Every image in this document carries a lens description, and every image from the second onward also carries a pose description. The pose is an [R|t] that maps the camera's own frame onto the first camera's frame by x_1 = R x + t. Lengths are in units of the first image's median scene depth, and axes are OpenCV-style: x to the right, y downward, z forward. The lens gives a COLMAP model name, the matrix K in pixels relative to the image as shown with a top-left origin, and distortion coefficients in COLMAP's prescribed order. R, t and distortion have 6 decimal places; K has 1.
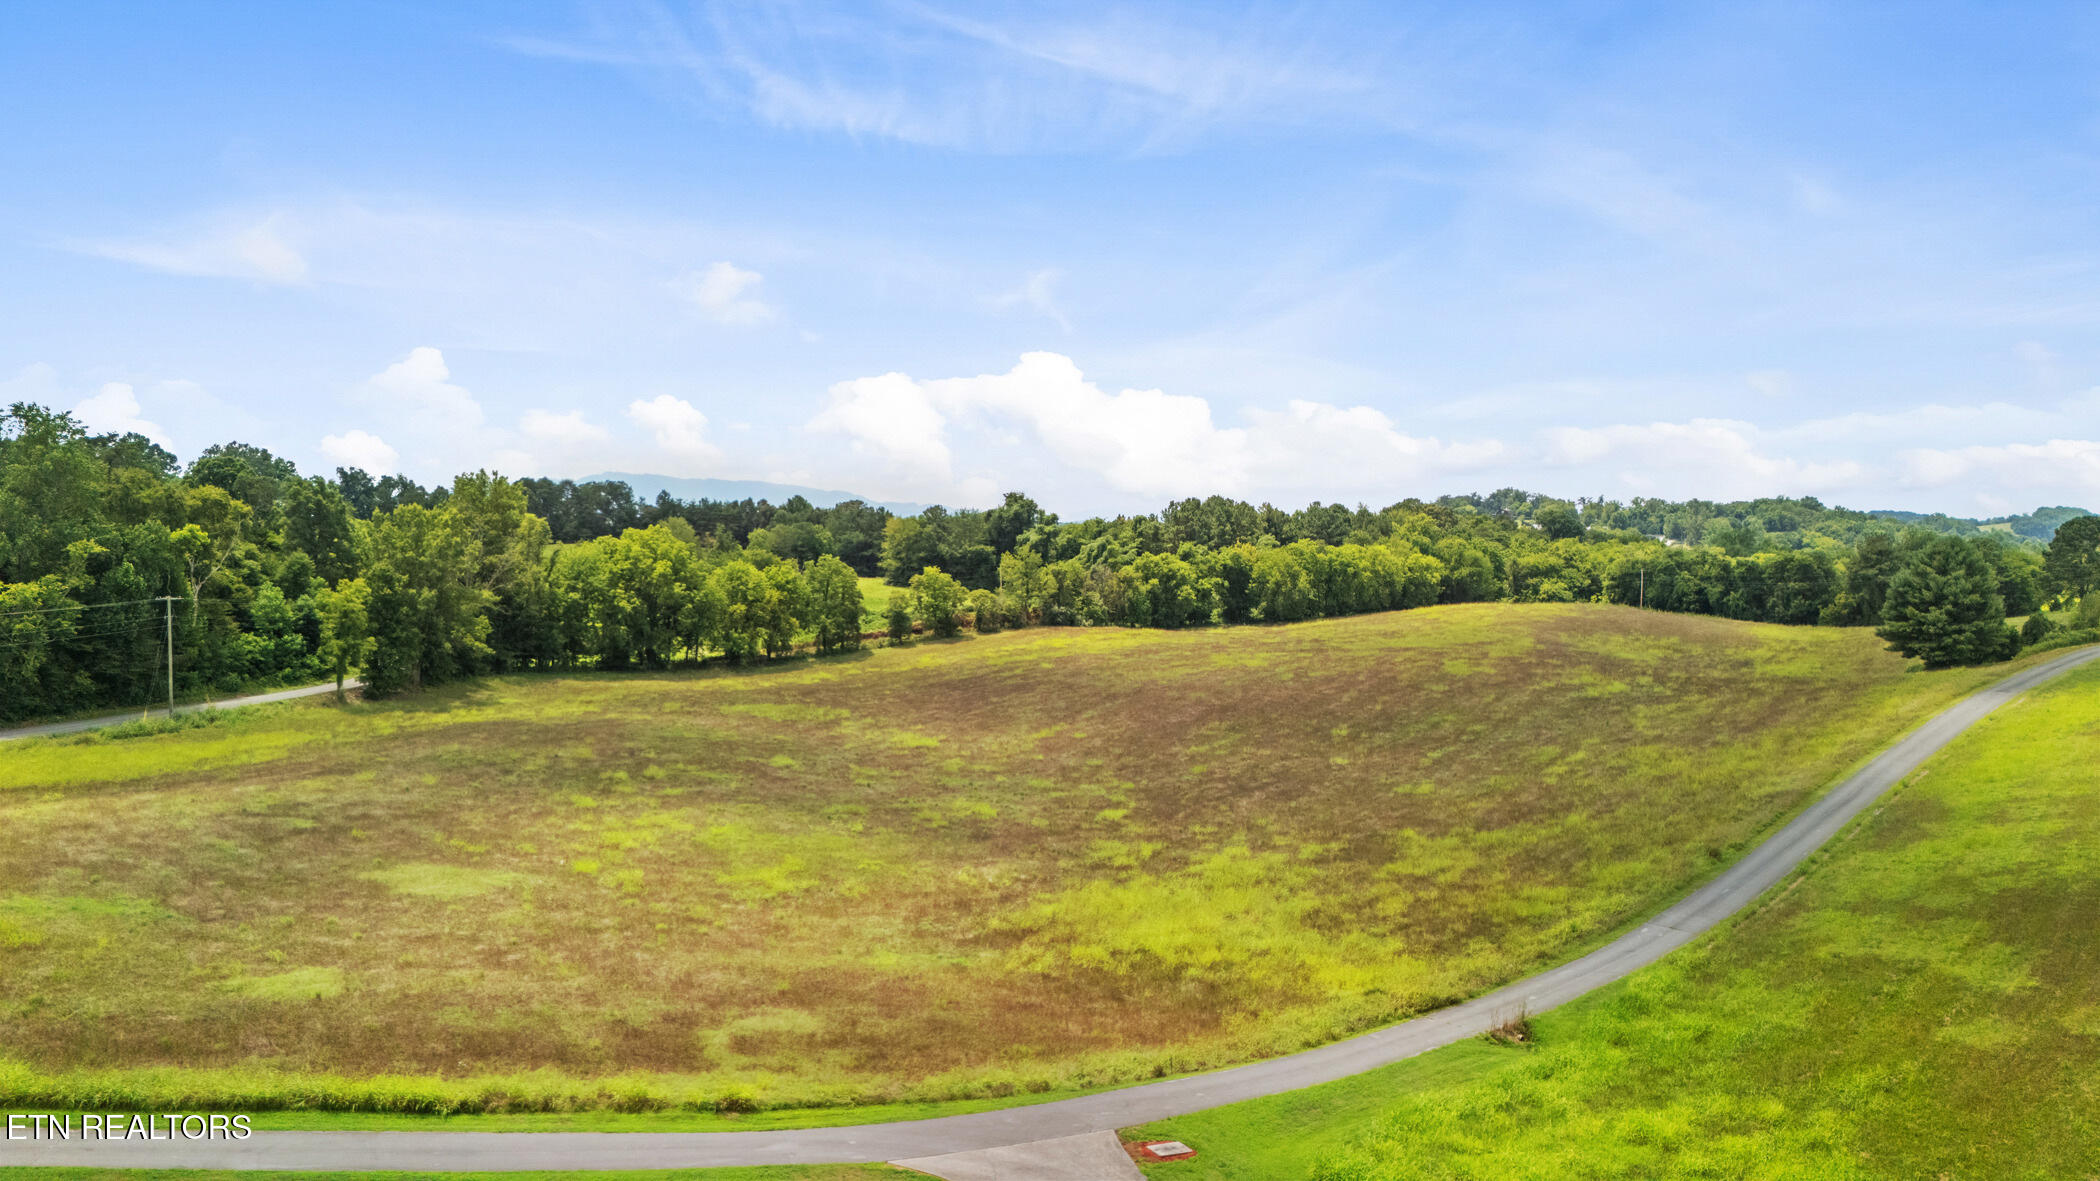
lens RADIAL K [[1548.9, 0, 1064.5], [0, 1548.9, 590.3], [0, 0, 1]] dist [0.070404, -0.103084]
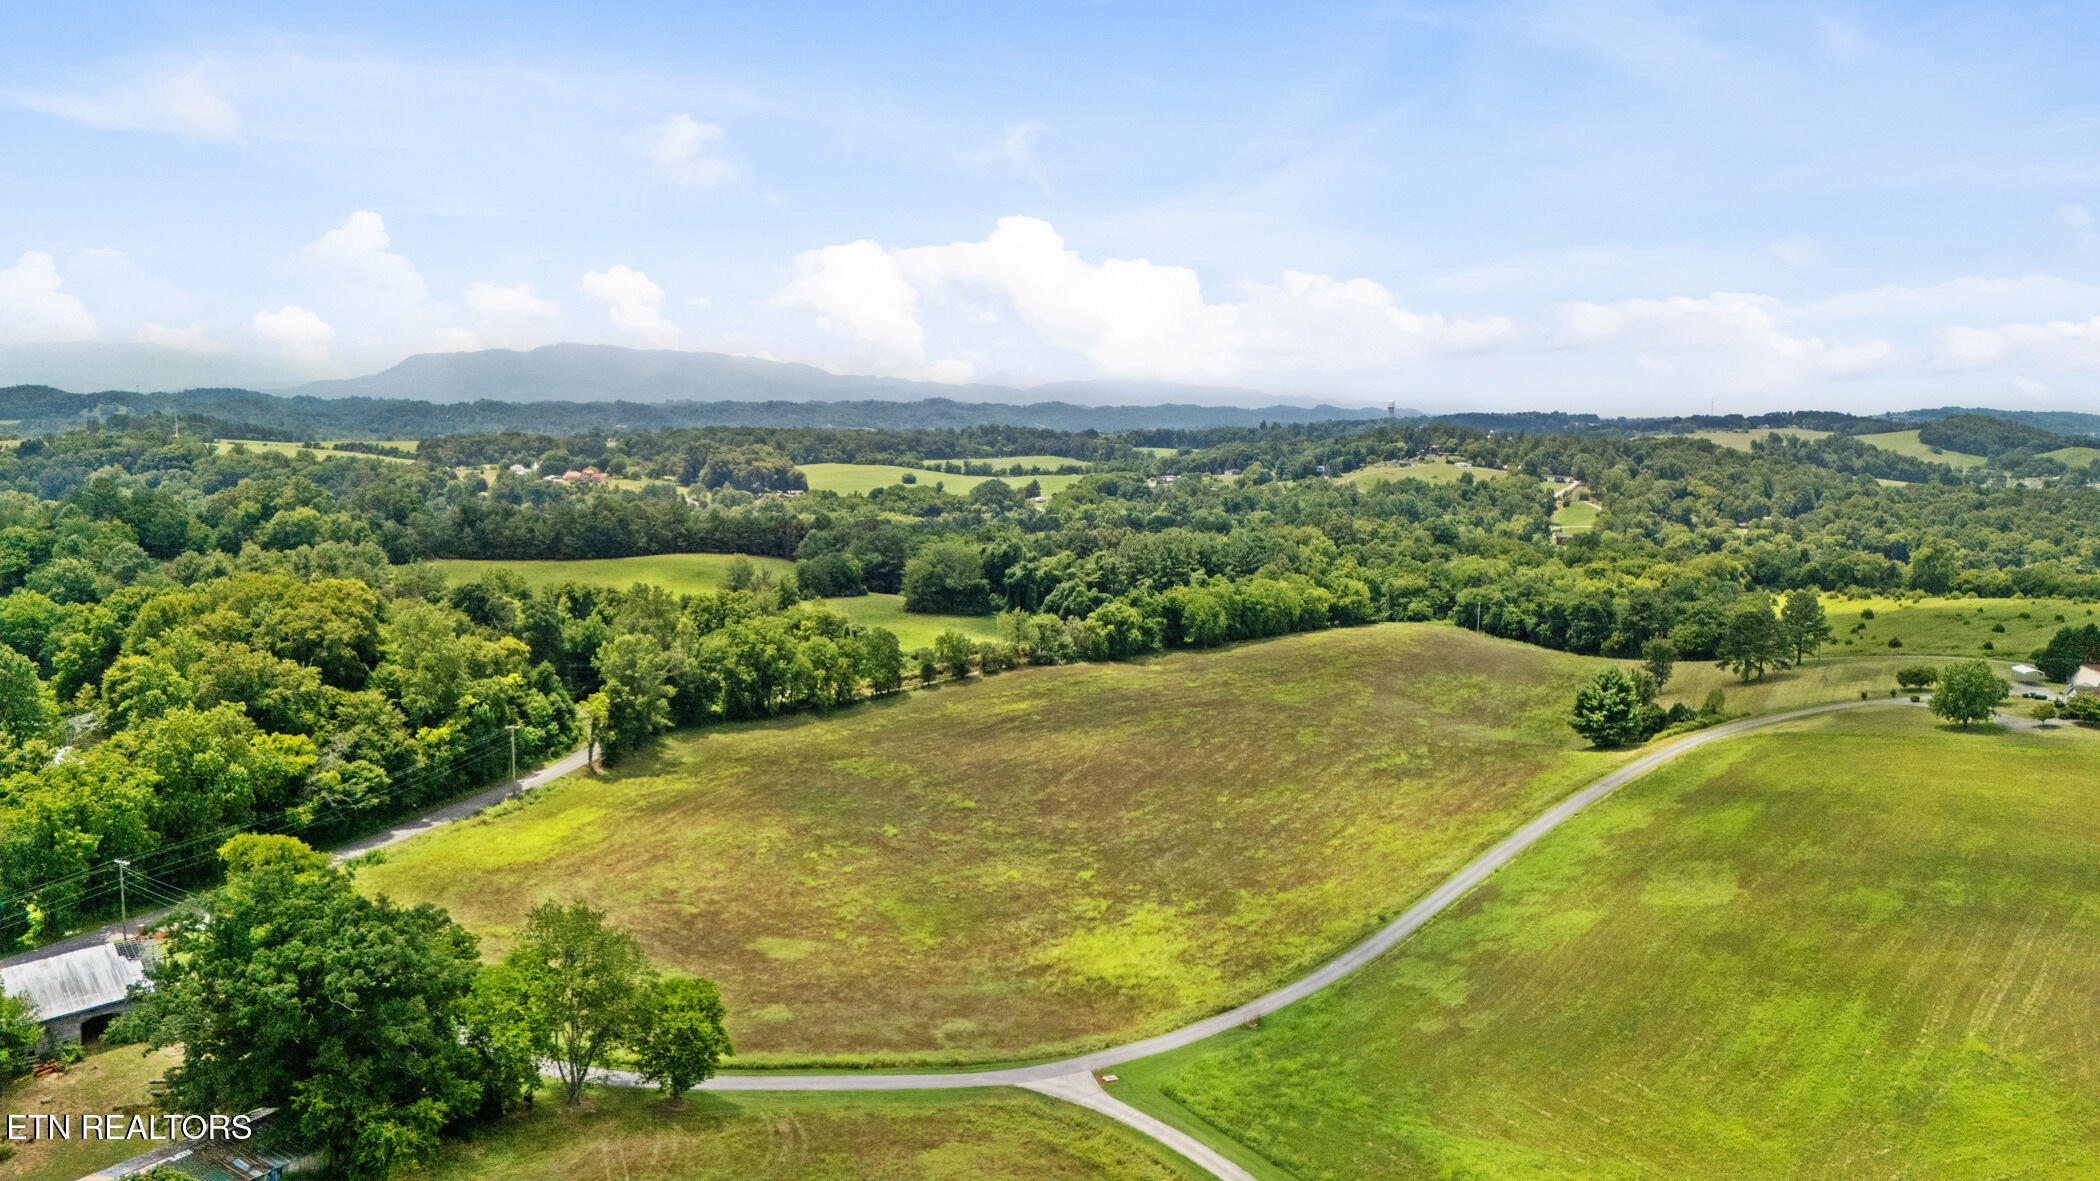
lens RADIAL K [[1548.9, 0, 1064.5], [0, 1548.9, 590.3], [0, 0, 1]] dist [0.070404, -0.103084]
pose [[0.999660, 0.001941, 0.026004, -0.018535], [-0.004112, 0.996482, 0.083706, -0.154190], [-0.025750, -0.083784, 0.996151, -0.353286]]
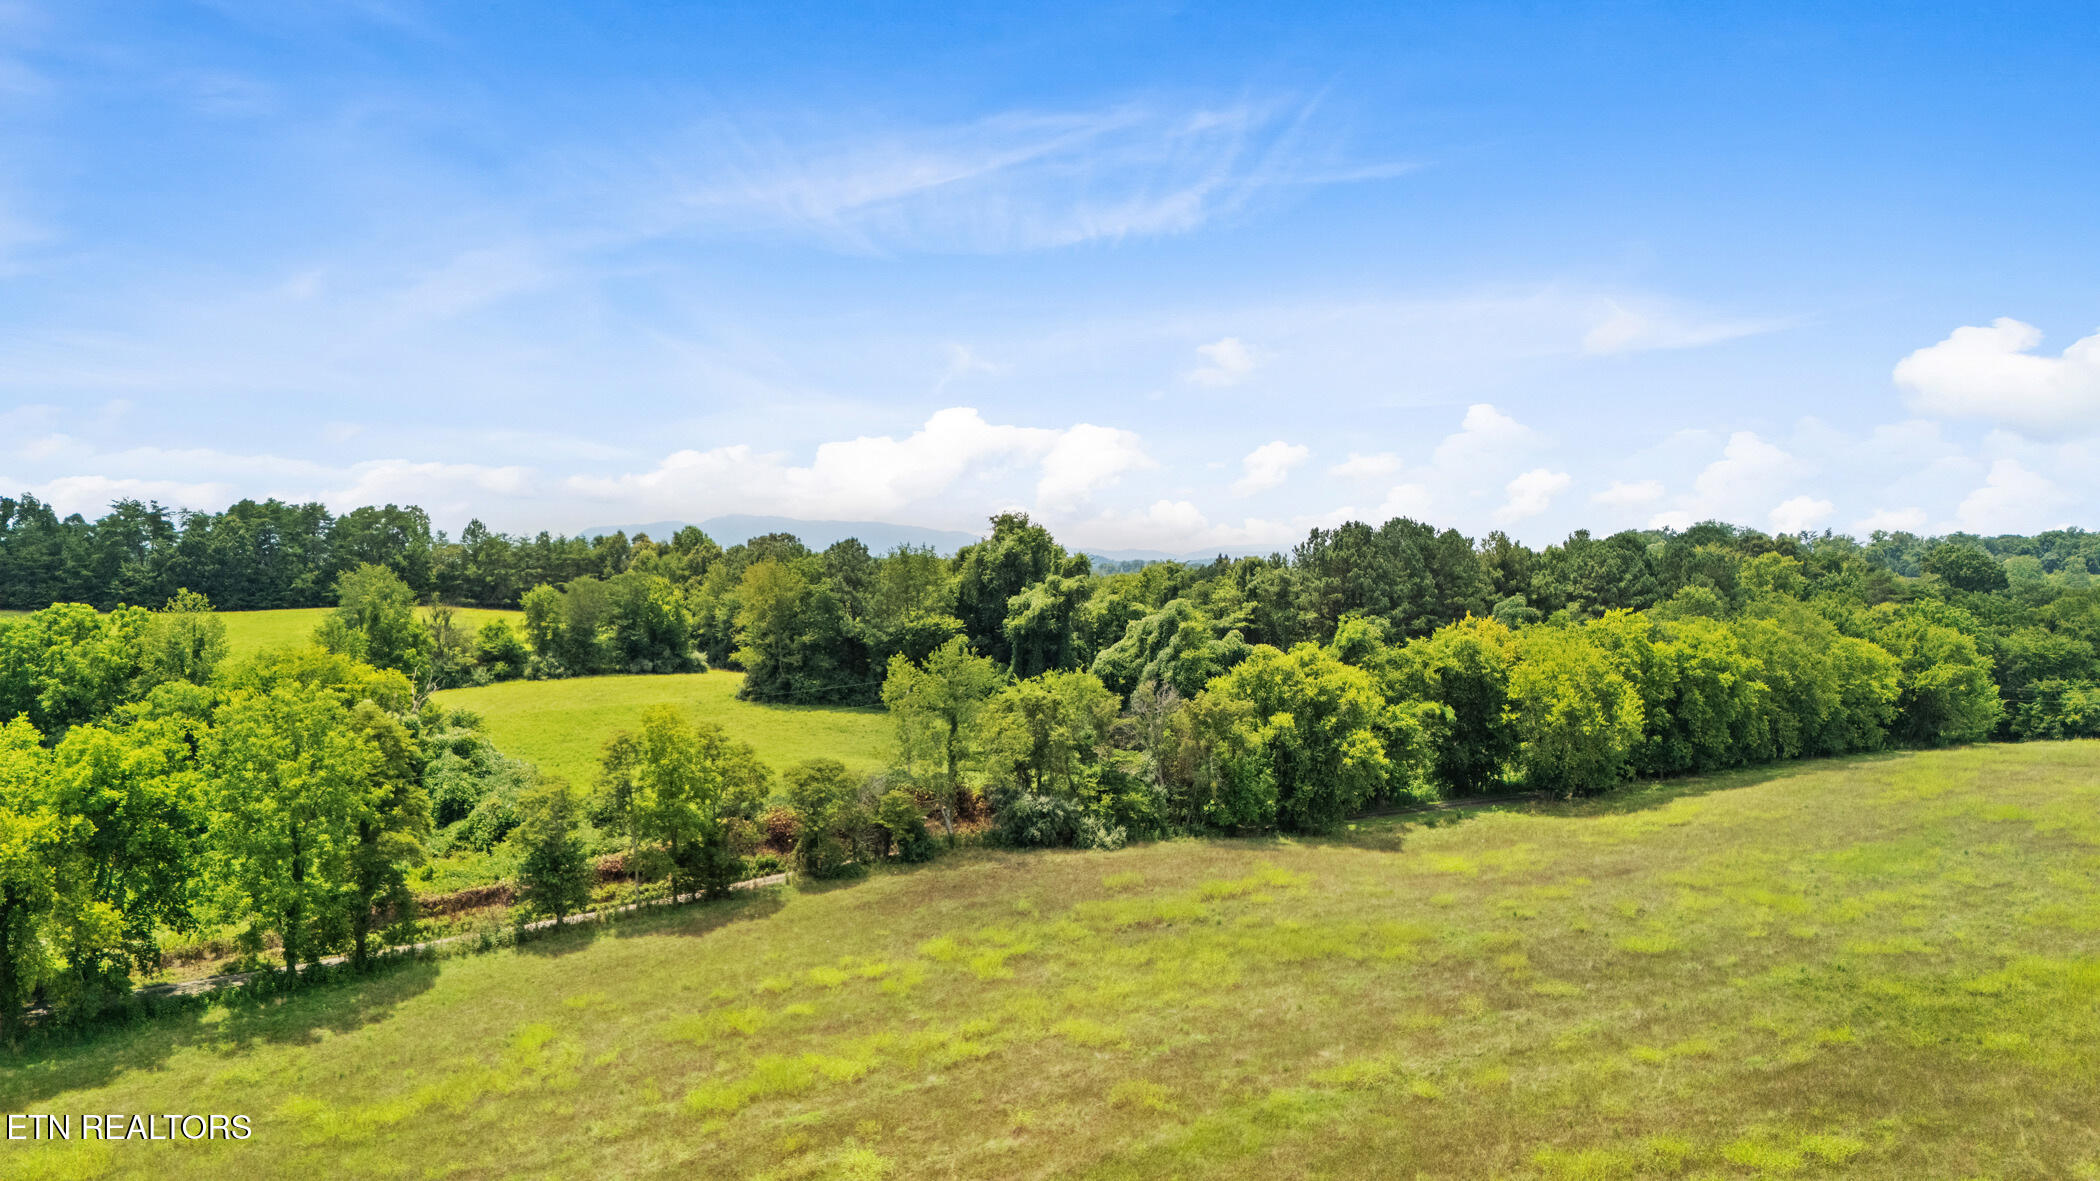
lens RADIAL K [[1548.9, 0, 1064.5], [0, 1548.9, 590.3], [0, 0, 1]] dist [0.070404, -0.103084]
pose [[0.997028, -0.001787, -0.077022, 0.032762], [-0.000180, 0.999674, -0.025521, -0.030125], [0.077042, 0.025459, 0.996703, 0.600777]]
